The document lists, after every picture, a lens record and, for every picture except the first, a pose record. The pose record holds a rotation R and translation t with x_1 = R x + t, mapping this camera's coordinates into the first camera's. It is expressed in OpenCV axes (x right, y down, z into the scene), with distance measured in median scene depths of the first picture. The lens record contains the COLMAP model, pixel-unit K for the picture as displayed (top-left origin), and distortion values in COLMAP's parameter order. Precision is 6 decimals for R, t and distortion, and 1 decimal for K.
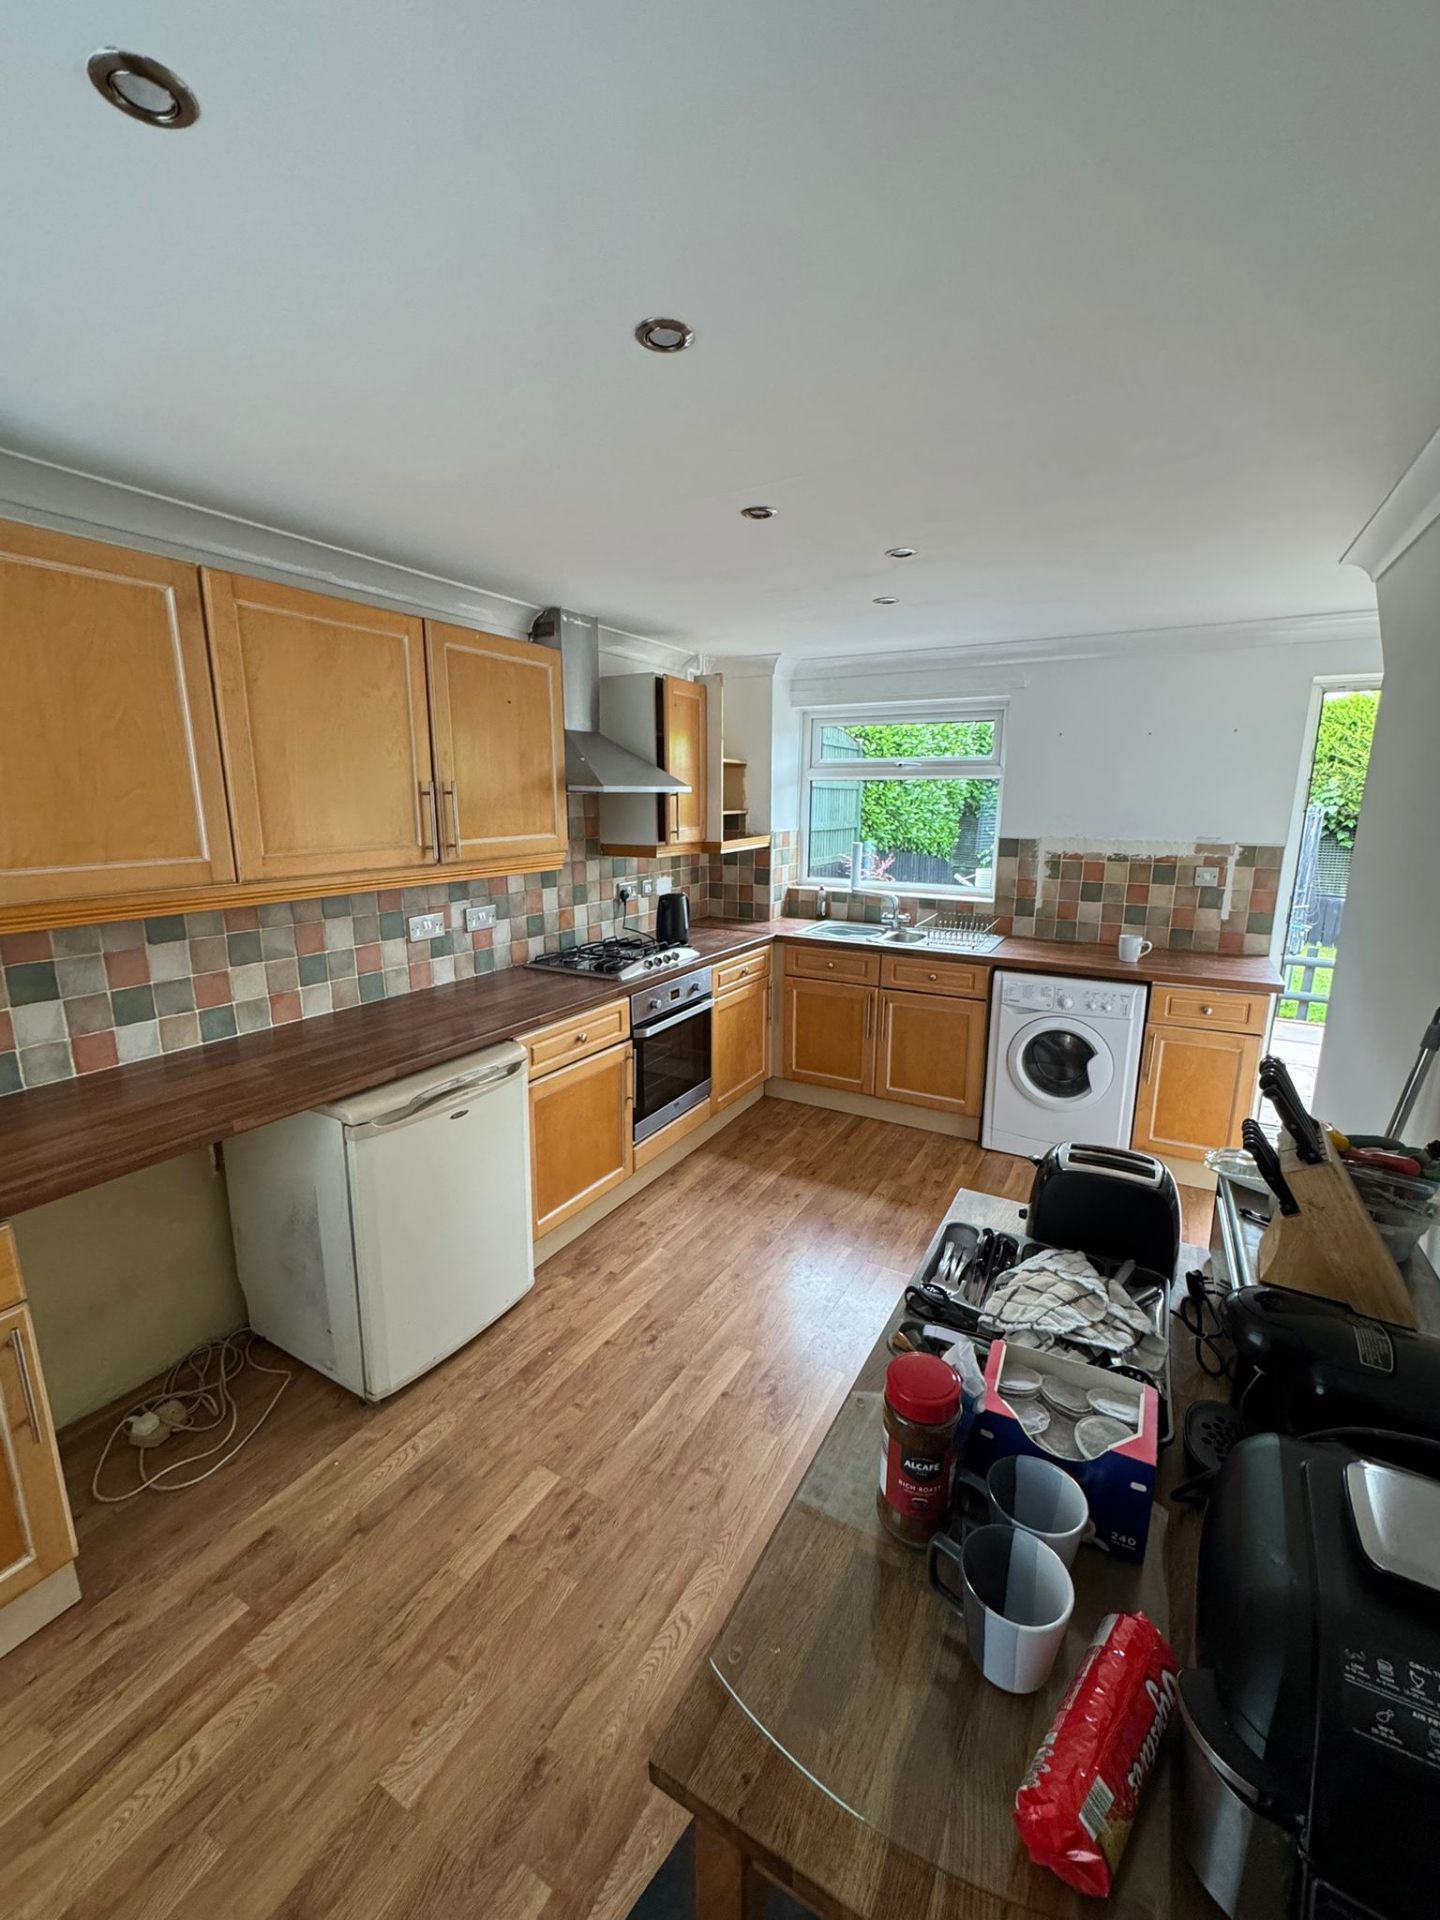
lens RADIAL K [[778.0, 0, 721.8], [0, 778.0, 957.4], [0, 0, 1]] dist [-0.001893, 0.000188]
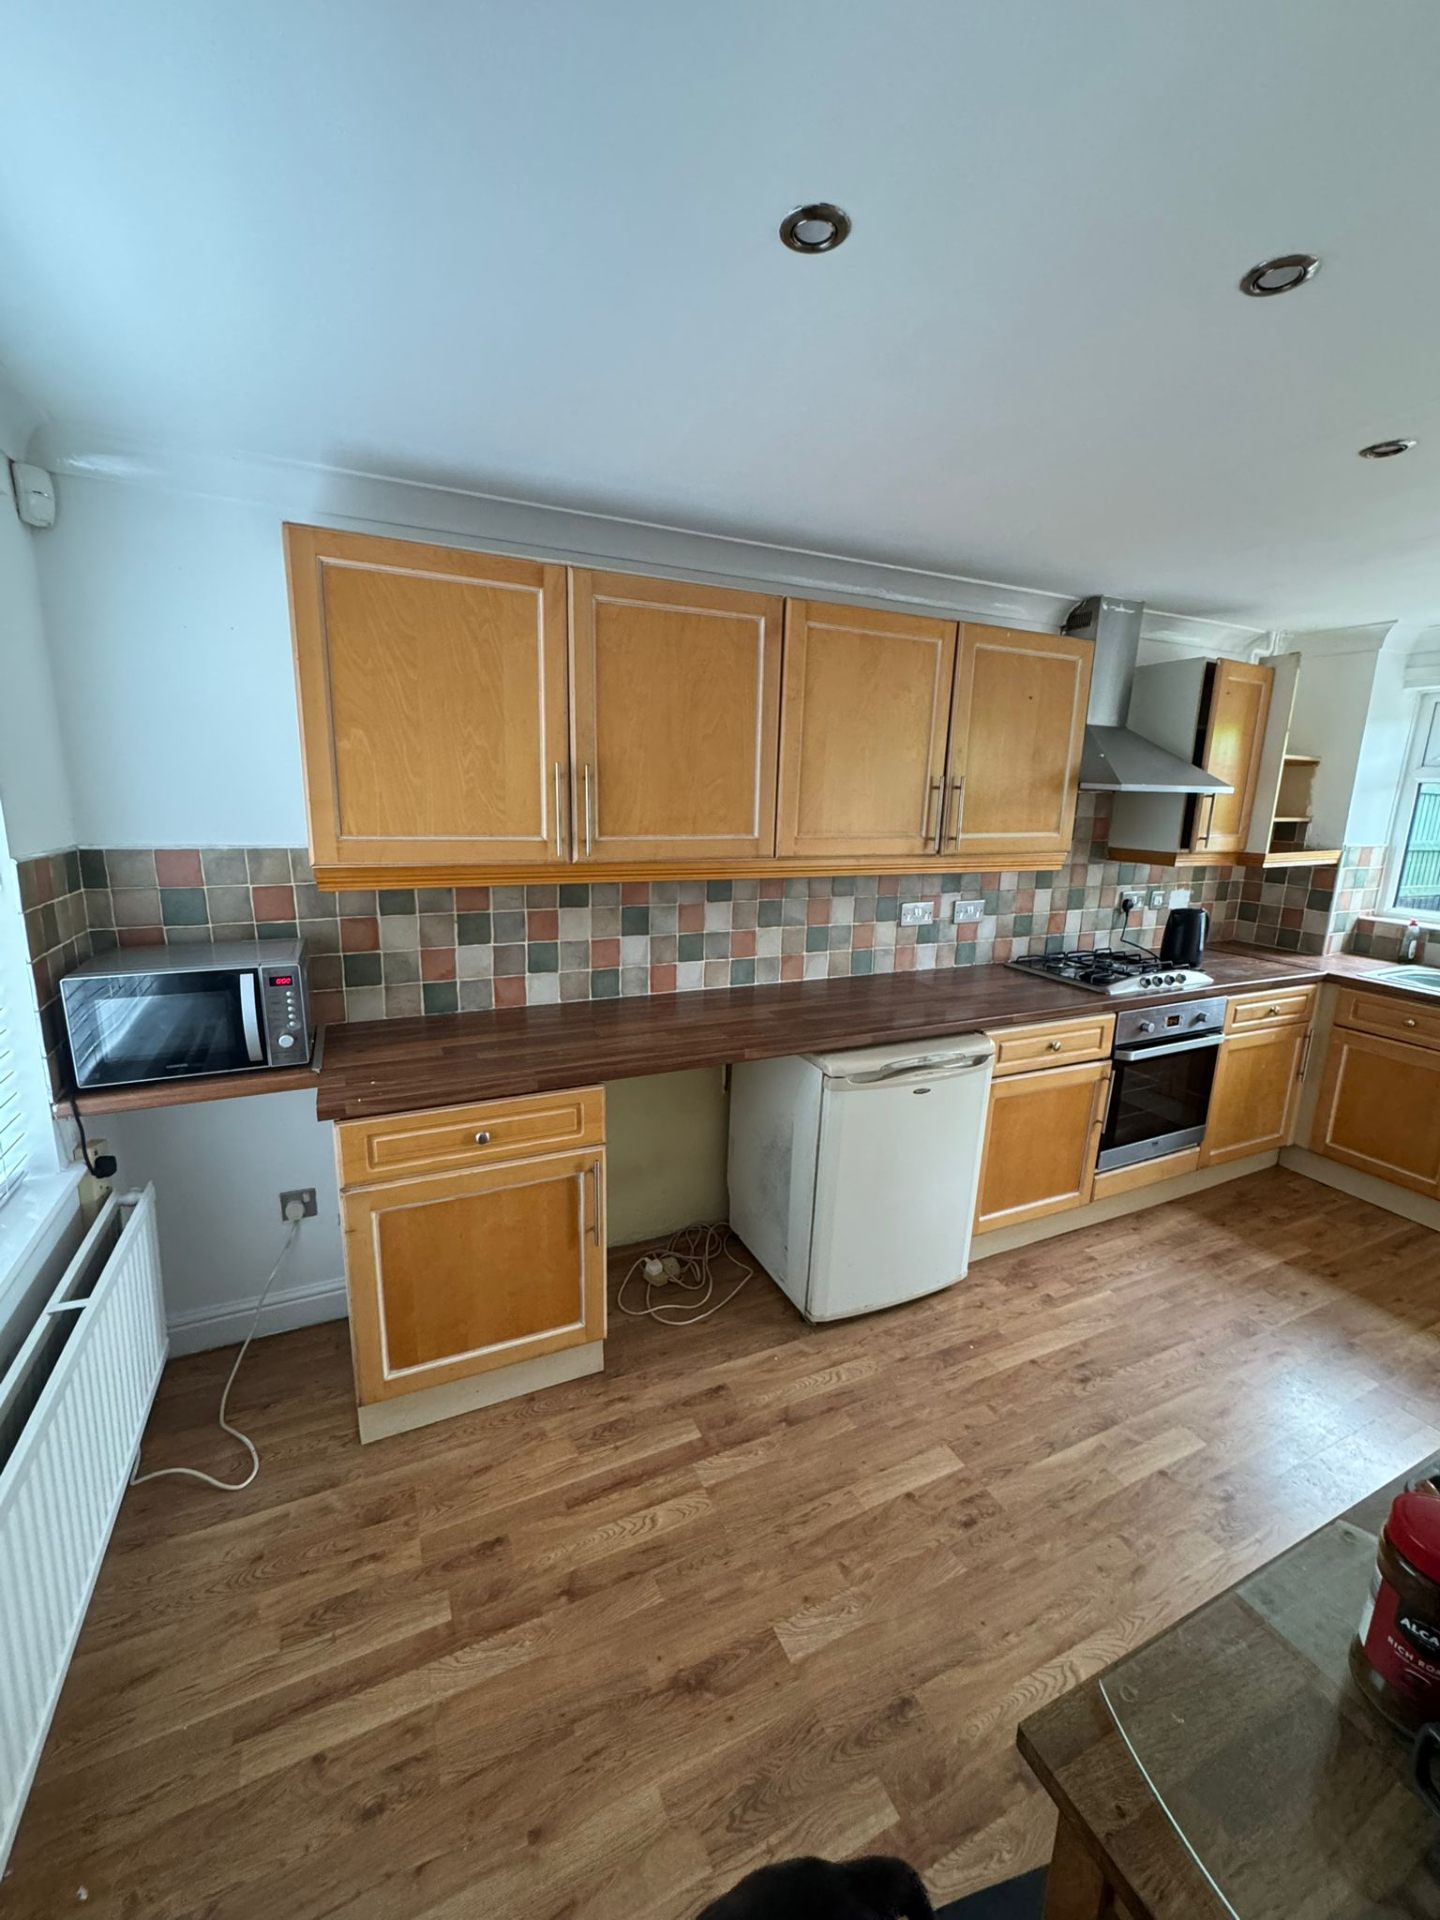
lens RADIAL K [[778.0, 0, 721.8], [0, 778.0, 957.4], [0, 0, 1]] dist [-0.001893, 0.000188]
pose [[0.817862, 0.139077, -0.558355, 0.004726], [-0.139083, 0.989359, 0.042708, 0.012816], [0.558353, 0.042728, 0.828502, -0.030848]]
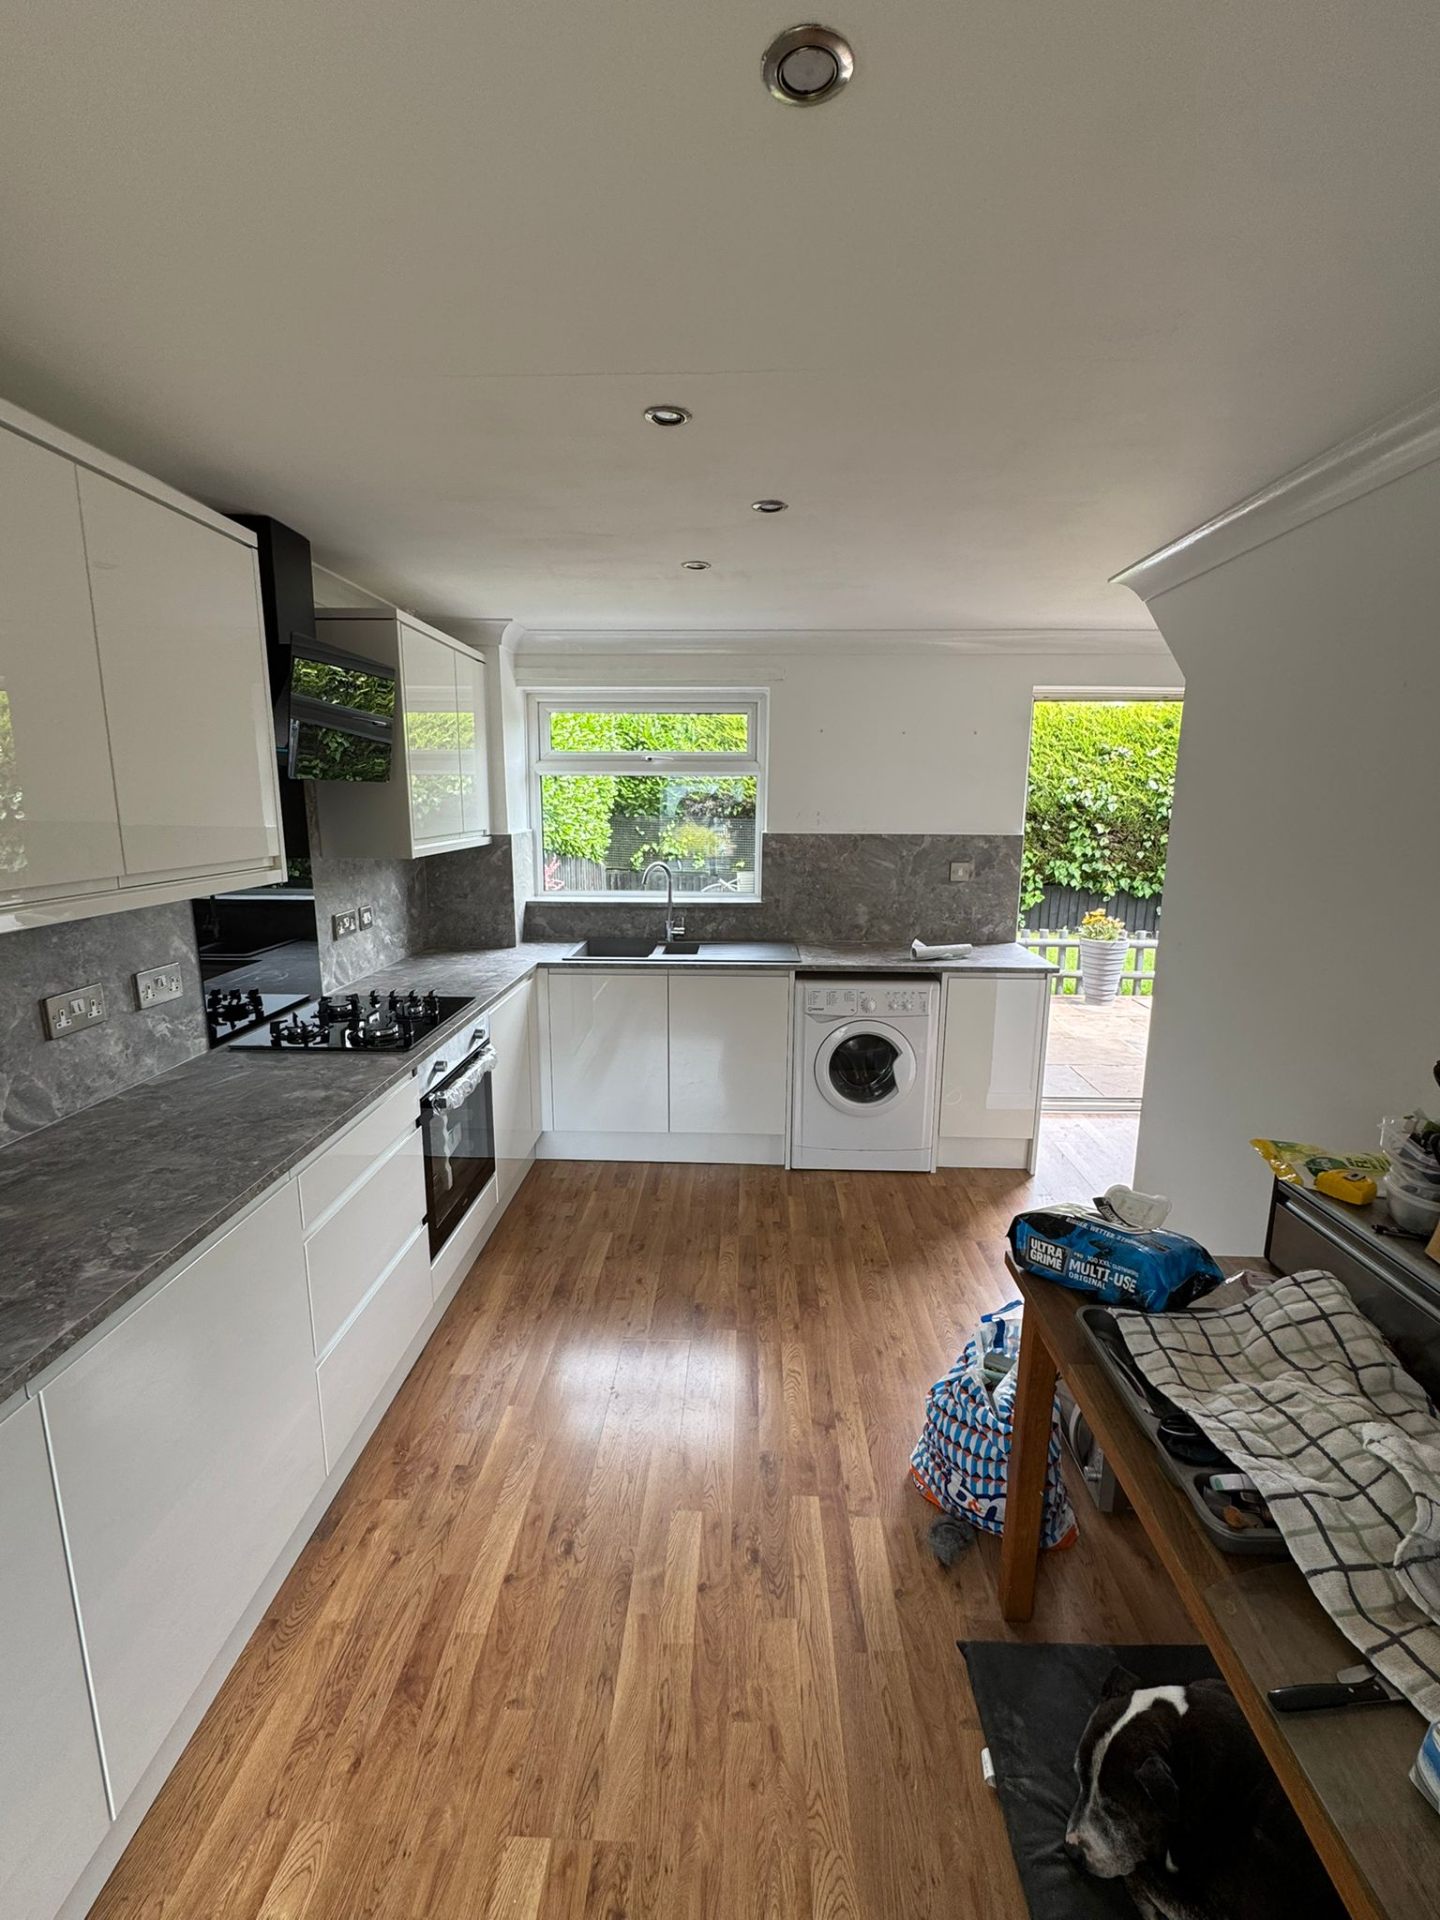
lens RADIAL K [[830.5, 0, 718.4], [0, 830.5, 950.7], [0, 0, 1]] dist [-0.002190, -0.000423]
pose [[0.886517, -0.088109, 0.454229, -0.255229], [0.096900, 0.995286, 0.003942, -0.043955], [-0.452436, 0.040520, 0.890876, 0.225453]]
